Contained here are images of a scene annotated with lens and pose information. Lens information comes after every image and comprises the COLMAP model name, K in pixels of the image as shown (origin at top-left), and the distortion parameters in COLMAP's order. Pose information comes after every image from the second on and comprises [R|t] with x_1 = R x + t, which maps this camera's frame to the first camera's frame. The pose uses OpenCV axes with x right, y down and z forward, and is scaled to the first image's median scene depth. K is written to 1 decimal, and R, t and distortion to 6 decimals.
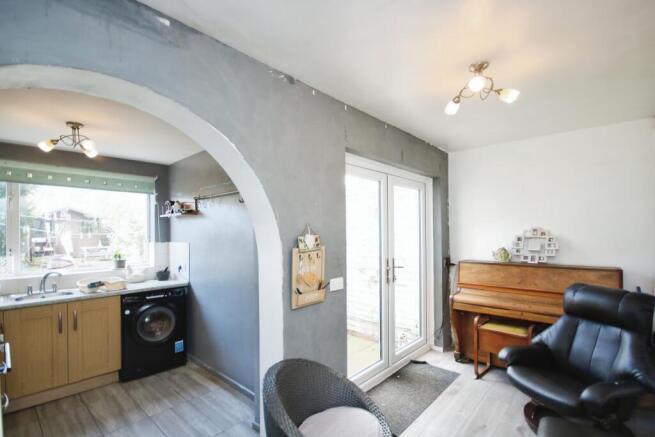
lens RADIAL K [[306.2, 0, 330.6], [0, 306.2, 229.4], [0, 0, 1]] dist [-0.000847, -0.000325]
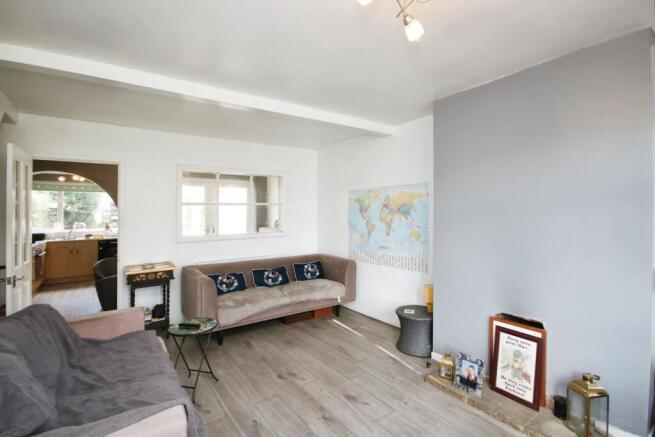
lens RADIAL K [[309.1, 0, 326.9], [0, 309.1, 206.4], [0, 0, 1]] dist [-0.000554, -0.000161]
pose [[0.974139, -0.009454, -0.225754, 1.298135], [0.007866, 0.999938, -0.007933, -0.000916], [0.225815, 0.005952, 0.974152, -0.732008]]
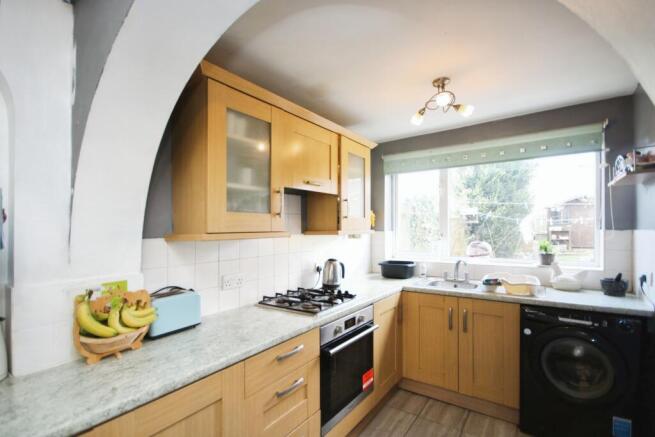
lens RADIAL K [[306.2, 0, 330.6], [0, 306.2, 229.4], [0, 0, 1]] dist [-0.000847, -0.000325]
pose [[0.117981, 0.010797, -0.992957, -0.041816], [0.021863, 0.999670, 0.013467, 0.024099], [0.992775, -0.023298, 0.117706, 0.446547]]
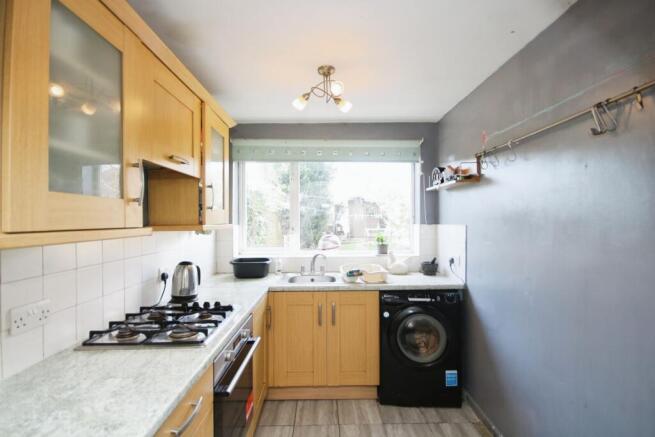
lens RADIAL K [[305.3, 0, 327.2], [0, 305.3, 223.7], [0, 0, 1]] dist [-0.001002, -0.000101]
pose [[0.679456, 0.017664, -0.733503, -0.189745], [0.004405, 0.999594, 0.028152, 0.020312], [0.733703, -0.022360, 0.679102, 0.343930]]
